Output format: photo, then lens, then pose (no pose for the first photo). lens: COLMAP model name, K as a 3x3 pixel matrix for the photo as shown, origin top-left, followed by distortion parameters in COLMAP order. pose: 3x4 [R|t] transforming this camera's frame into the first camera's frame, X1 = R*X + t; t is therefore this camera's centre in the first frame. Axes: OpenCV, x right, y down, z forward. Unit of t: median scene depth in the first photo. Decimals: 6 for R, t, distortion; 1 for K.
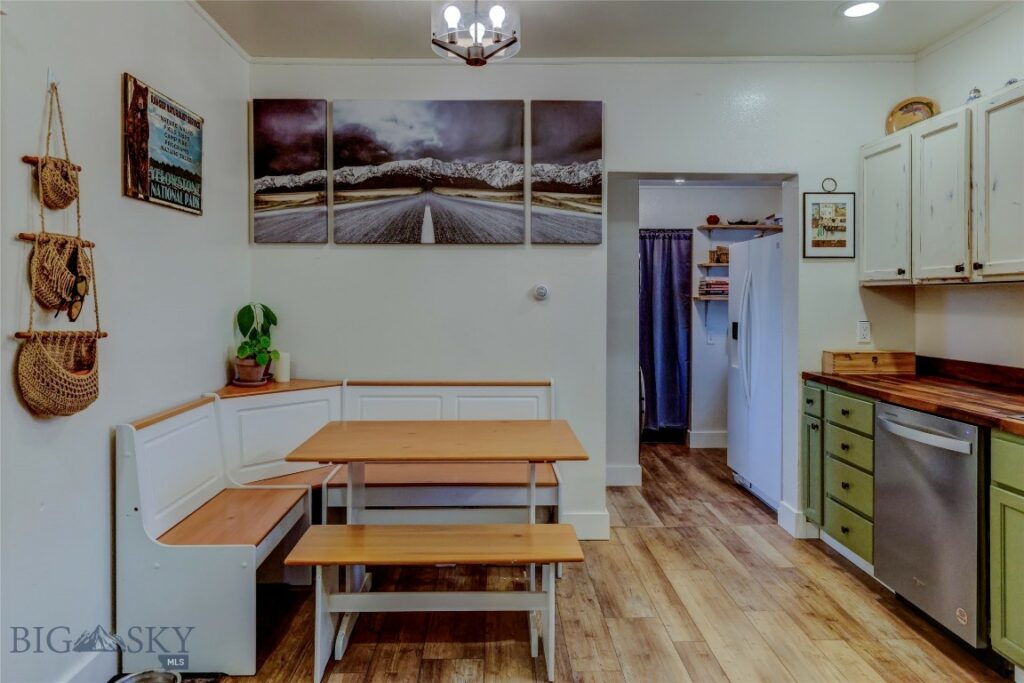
lens RADIAL K [[644.4, 0, 491.1], [0, 644.4, 311.6], [0, 0, 1]] dist [0.002581, 0.000265]
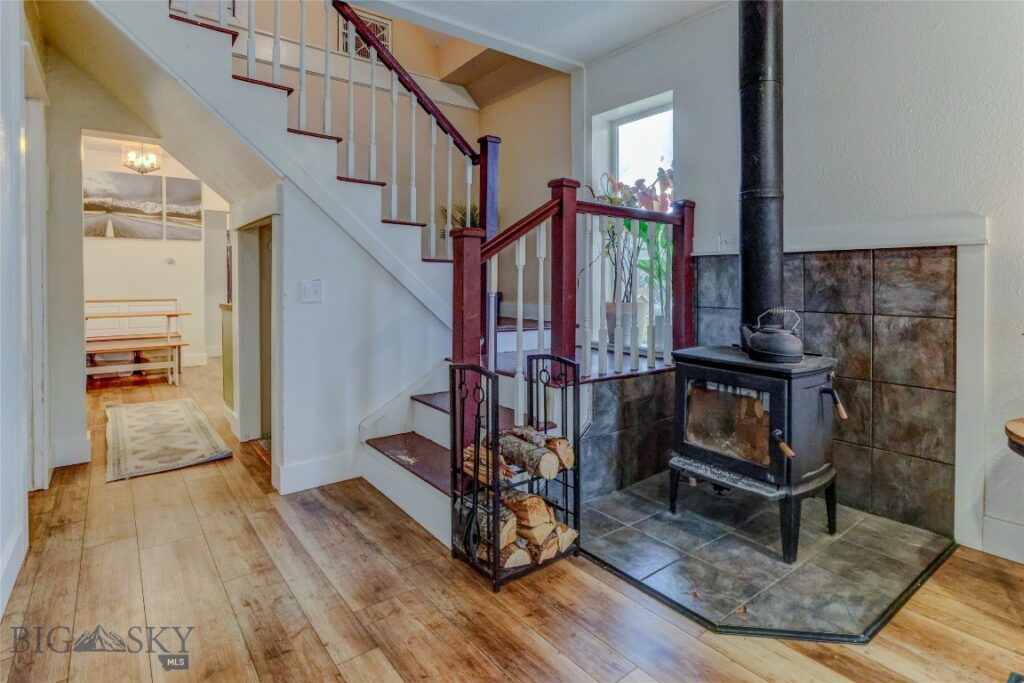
lens RADIAL K [[530.2, 0, 519.0], [0, 530.2, 286.8], [0, 0, 1]] dist [-0.010603, -0.000998]
pose [[0.790265, -0.011118, 0.612664, -0.098008], [0.003839, 0.999906, 0.013192, 0.044322], [-0.612753, -0.008073, 0.790233, -1.254338]]
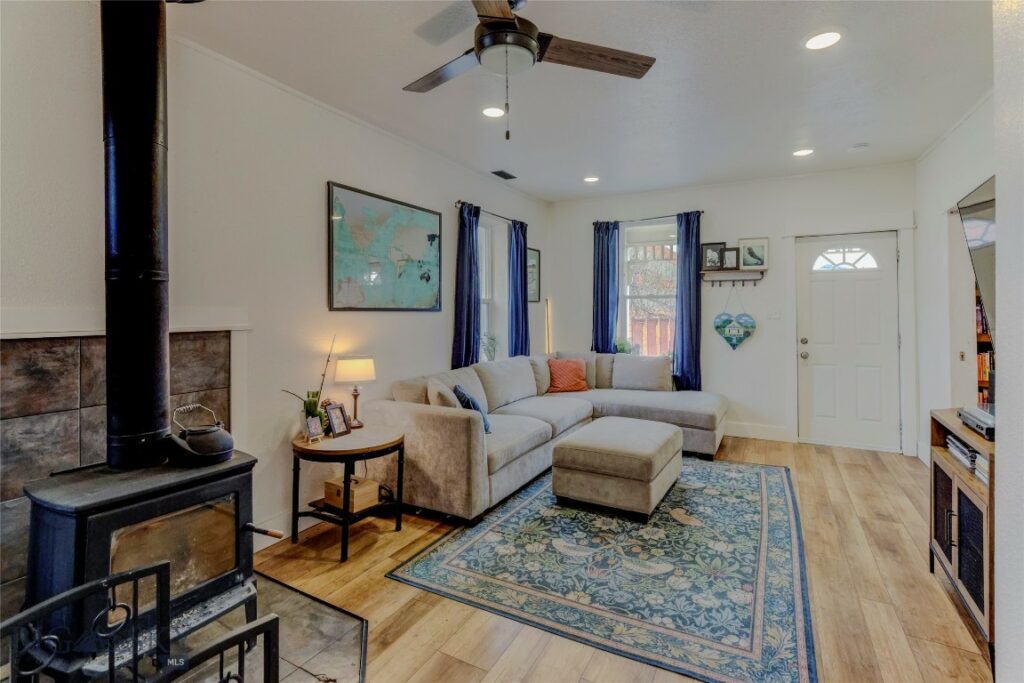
lens RADIAL K [[473.1, 0, 518.0], [0, 473.1, 304.8], [0, 0, 1]] dist [-0.013005, 0.004543]
pose [[-0.879167, 0.001907, 0.476510, -0.036057], [-0.002771, 0.999955, -0.009114, -0.022138], [-0.476506, -0.009333, -0.879122, -0.703272]]
